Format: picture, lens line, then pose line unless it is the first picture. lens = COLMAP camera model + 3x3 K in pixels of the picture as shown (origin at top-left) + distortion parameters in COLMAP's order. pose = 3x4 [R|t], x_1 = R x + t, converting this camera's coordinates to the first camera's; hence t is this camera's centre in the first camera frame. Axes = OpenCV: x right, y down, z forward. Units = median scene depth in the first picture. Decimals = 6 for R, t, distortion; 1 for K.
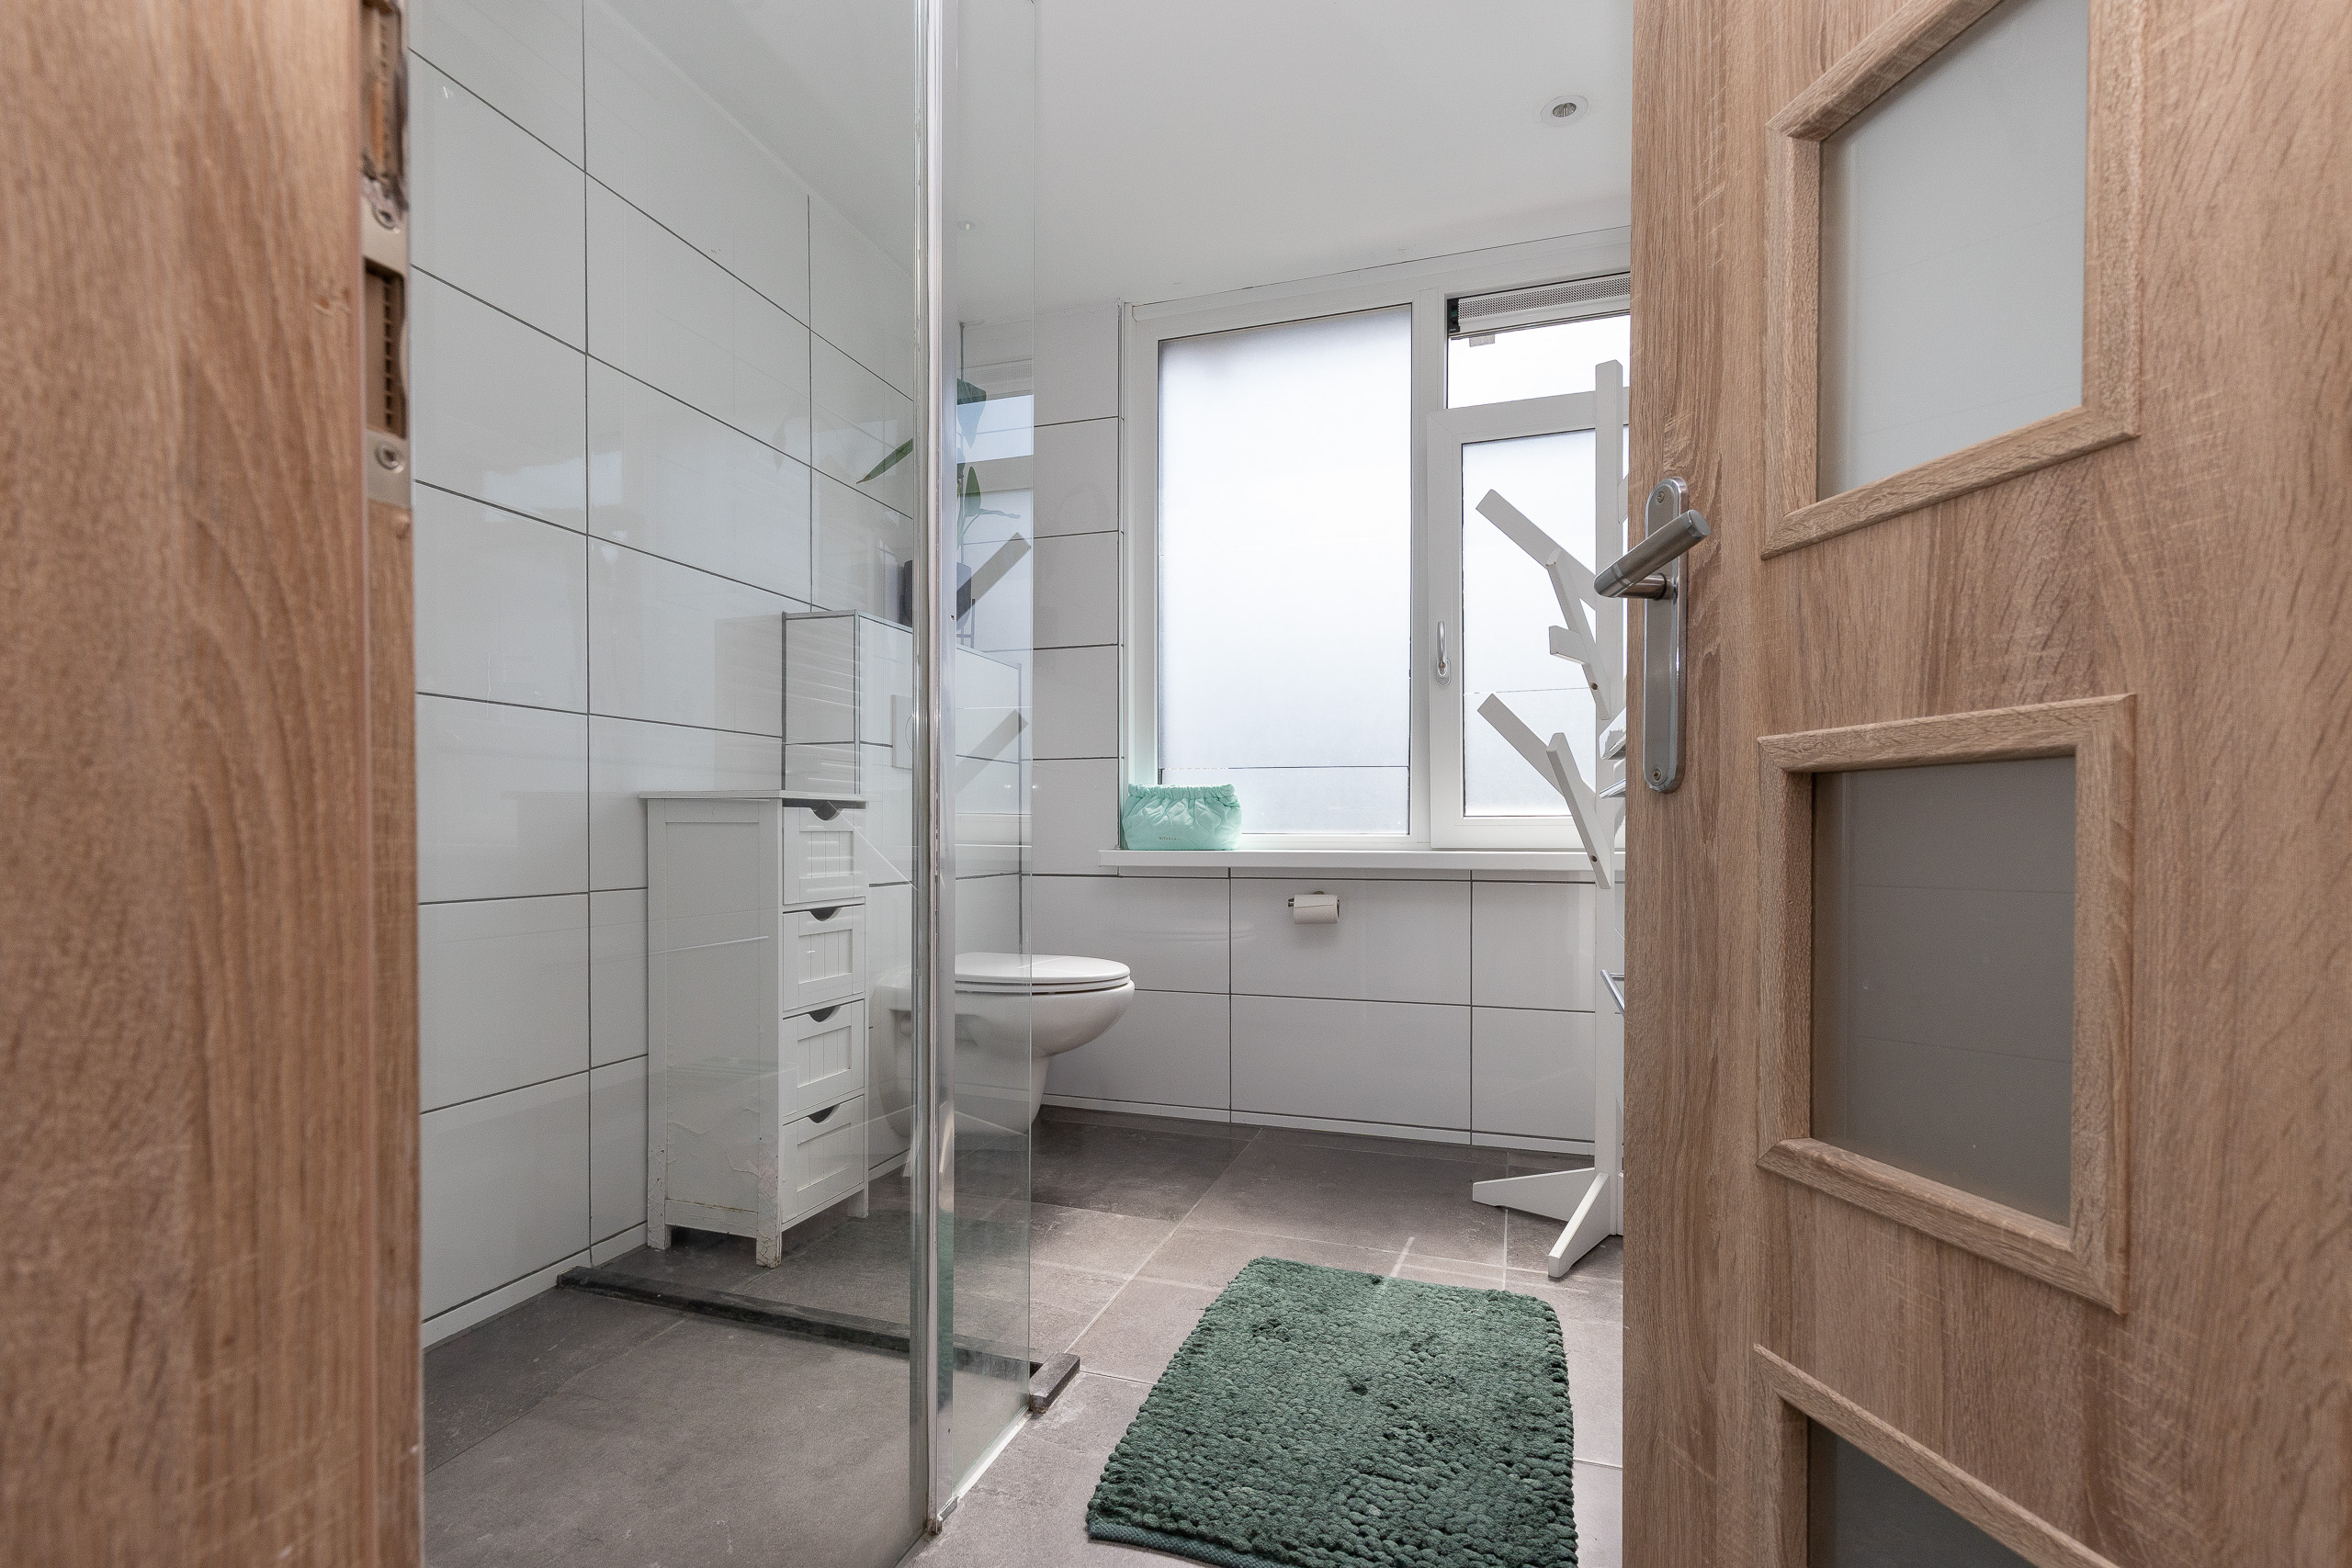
lens RADIAL K [[1097.9, 0, 1191.3], [0, 1097.9, 817.1], [0, 0, 1]] dist [0.003712, 0.000288]
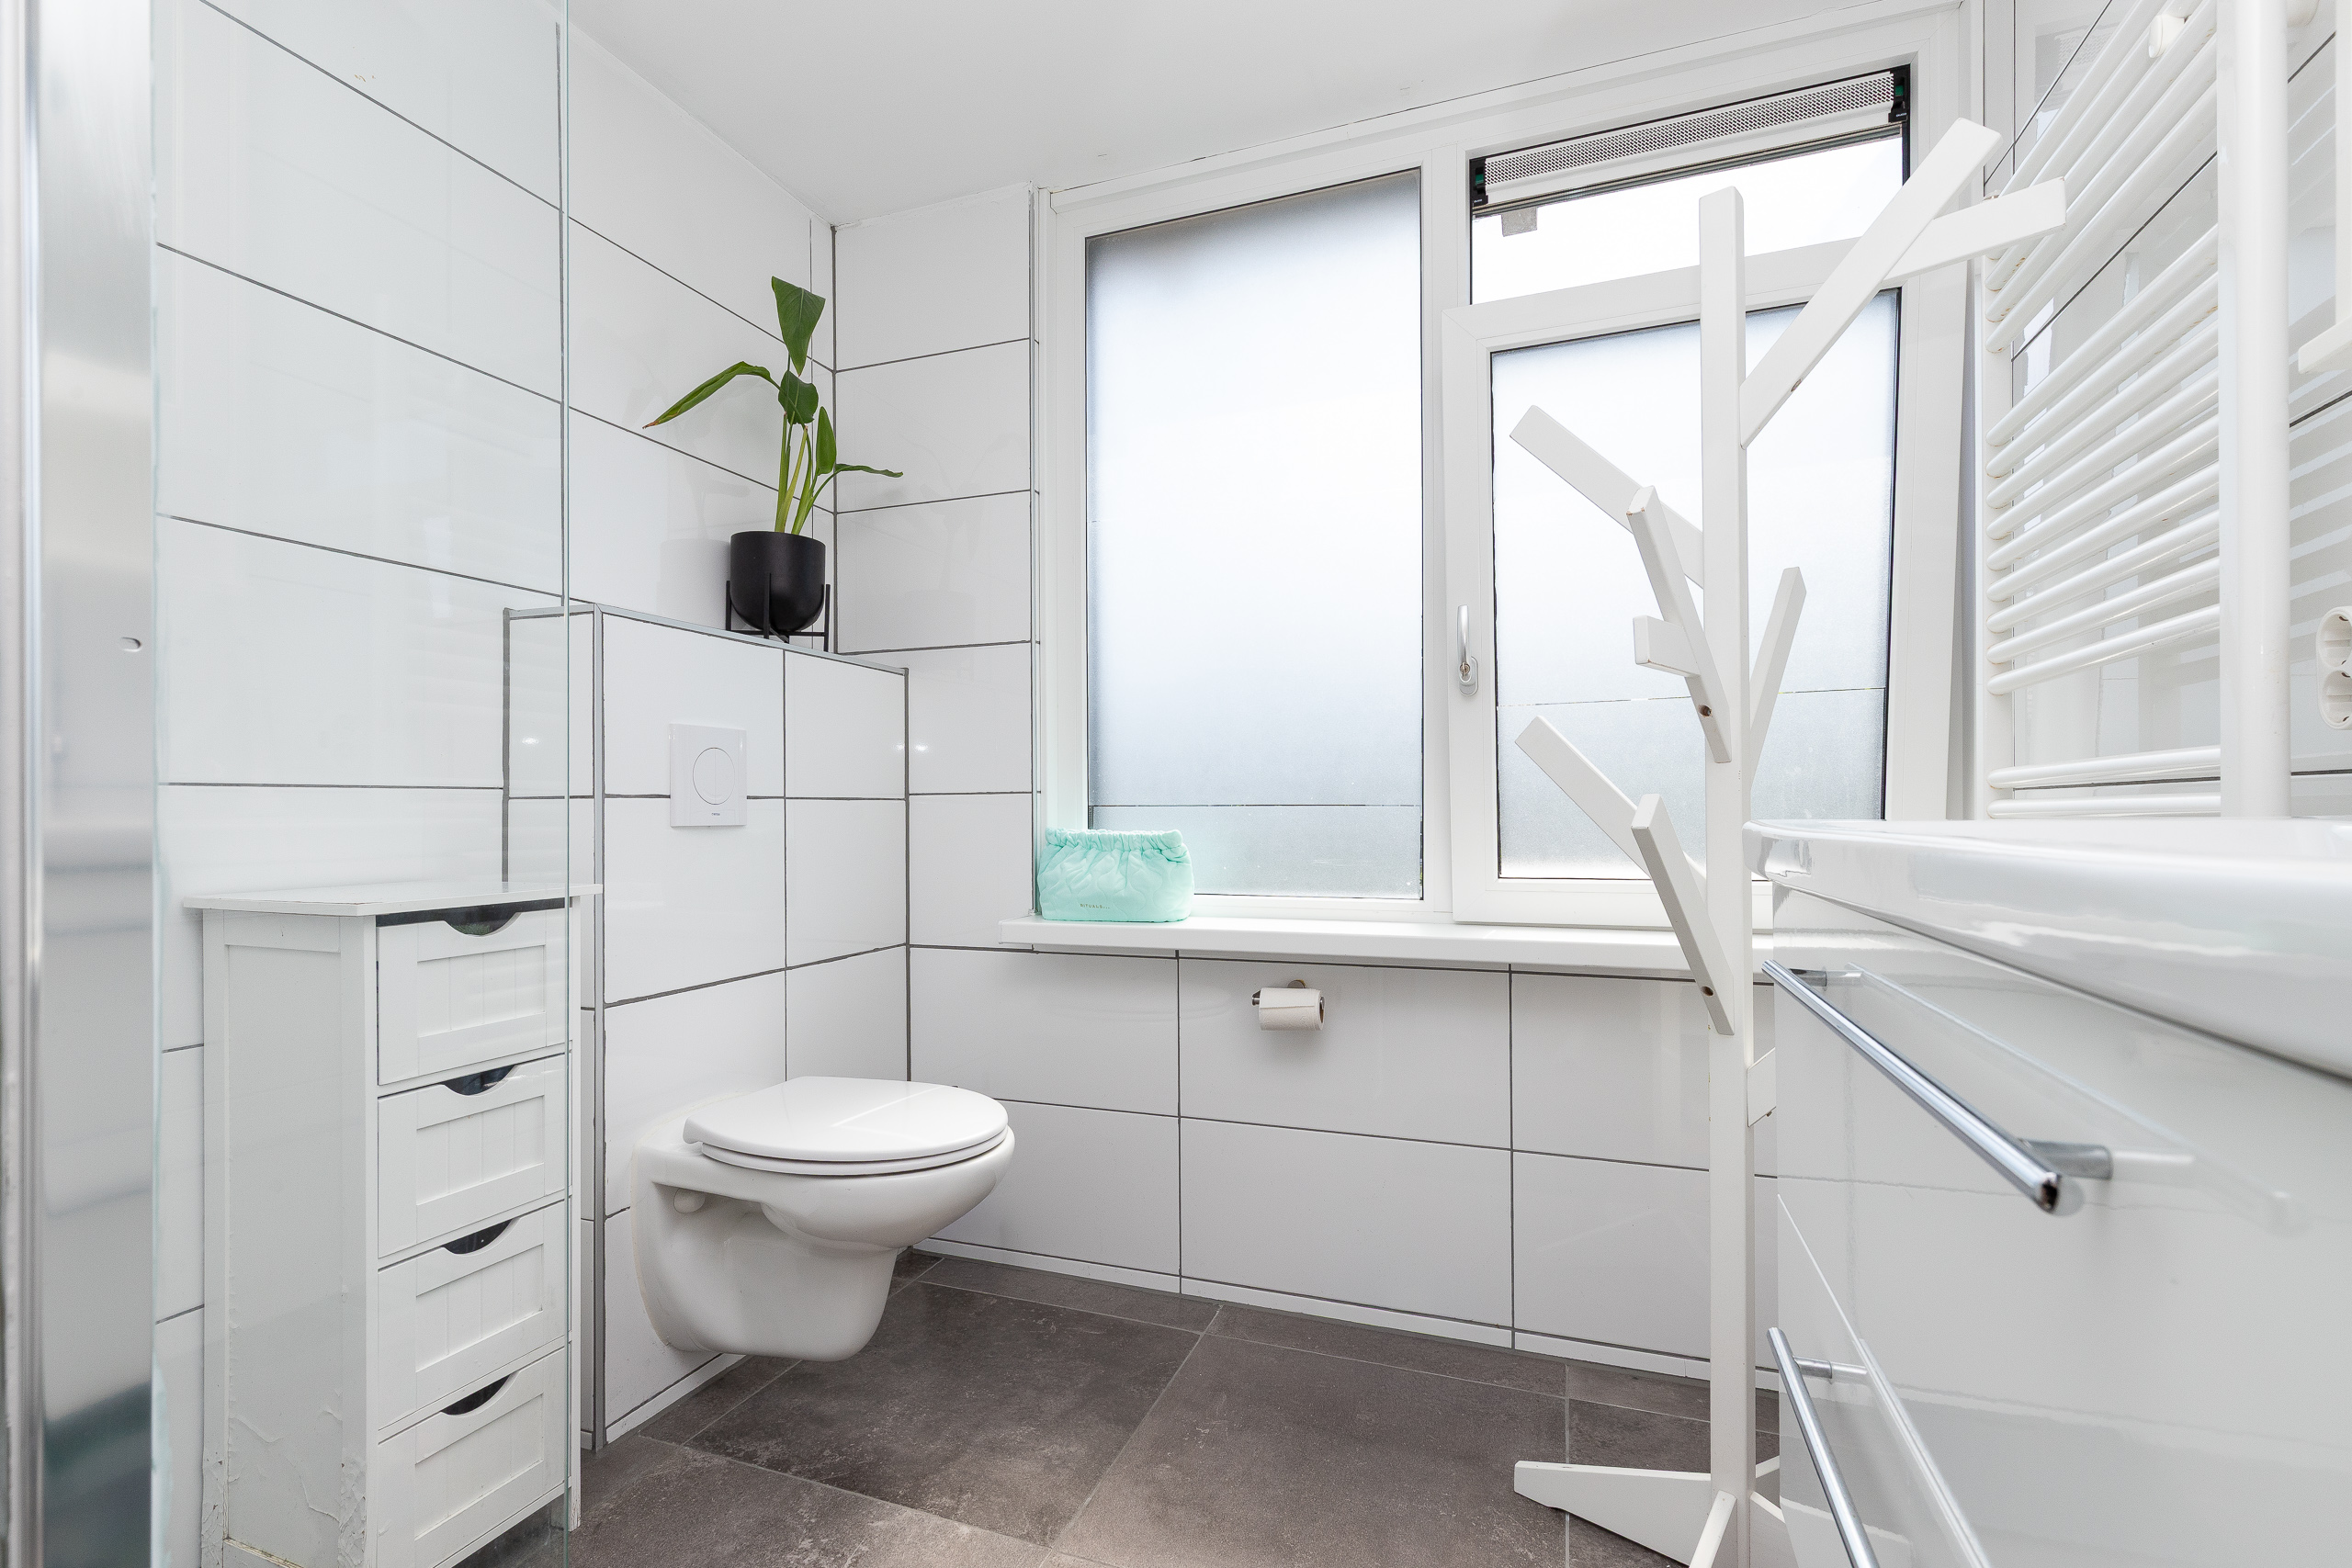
lens RADIAL K [[1095.4, 0, 1176.0], [0, 1095.4, 784.0], [0, 0, 1]] dist [0.004059, 0.000226]
pose [[0.998627, -0.006661, -0.051959, 0.076157], [0.006119, 0.999925, -0.010595, -0.055602], [0.052025, 0.010262, 0.998593, 0.279040]]
